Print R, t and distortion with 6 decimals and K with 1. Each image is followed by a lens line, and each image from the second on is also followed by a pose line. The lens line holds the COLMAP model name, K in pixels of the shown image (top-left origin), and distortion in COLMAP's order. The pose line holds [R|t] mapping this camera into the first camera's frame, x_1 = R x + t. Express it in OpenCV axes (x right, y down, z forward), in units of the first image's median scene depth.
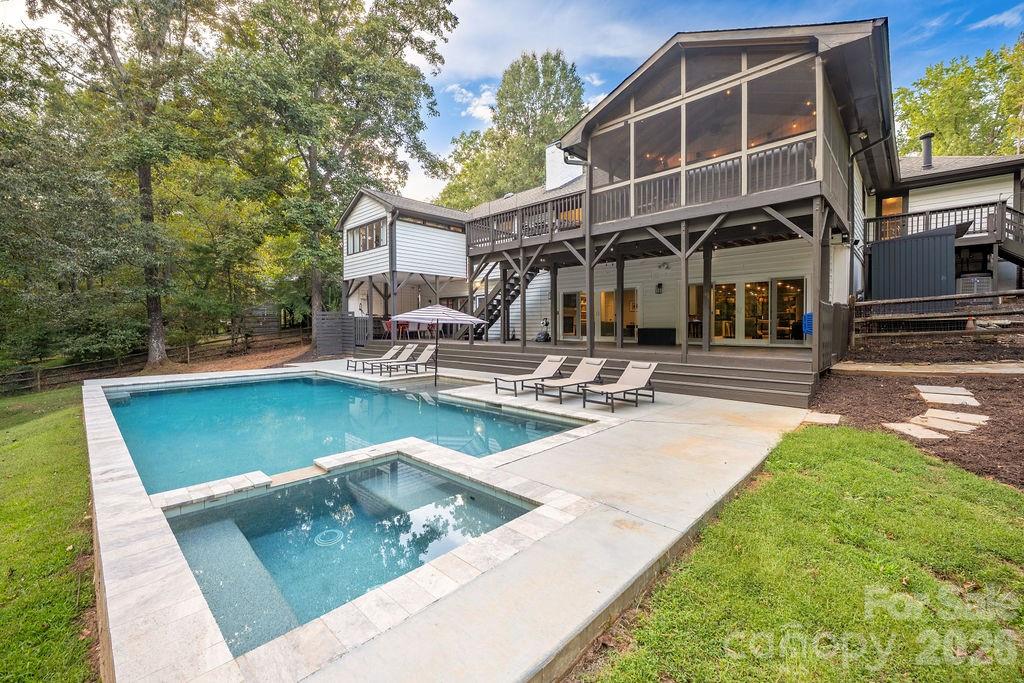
lens RADIAL K [[414.8, 0, 515.6], [0, 414.8, 334.7], [0, 0, 1]] dist [-0.001544, 0.001192]
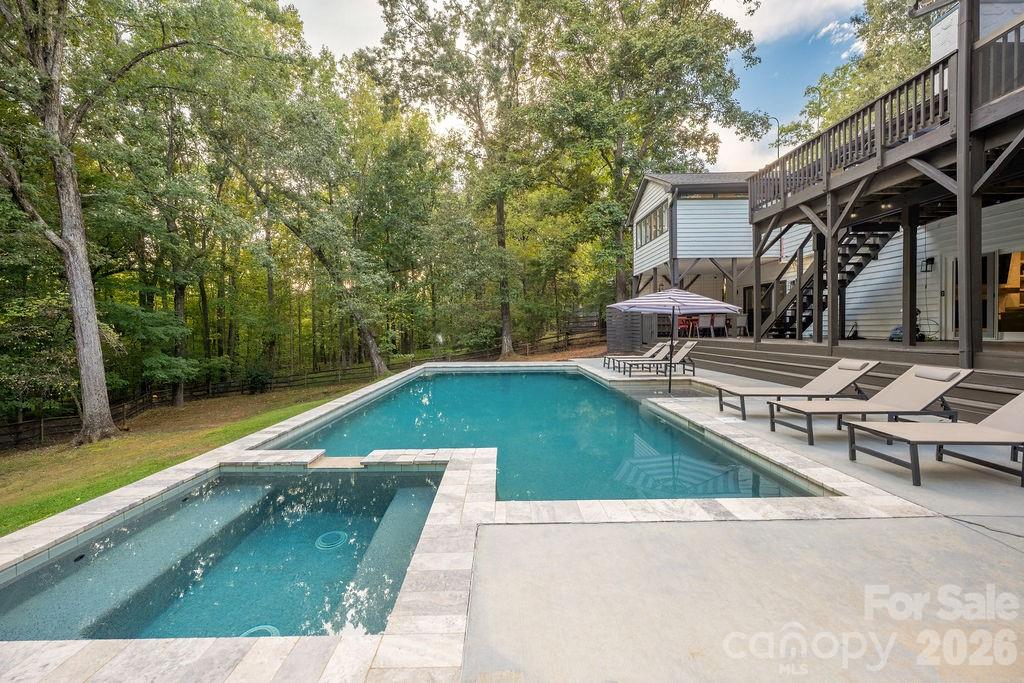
lens RADIAL K [[414.8, 0, 508.8], [0, 414.8, 335.6], [0, 0, 1]] dist [-0.001544, 0.001192]
pose [[0.693947, 0.004870, -0.720010, 0.089809], [-0.006380, 0.999979, 0.000615, 0.010185], [0.719998, 0.004166, 0.693963, 0.133461]]
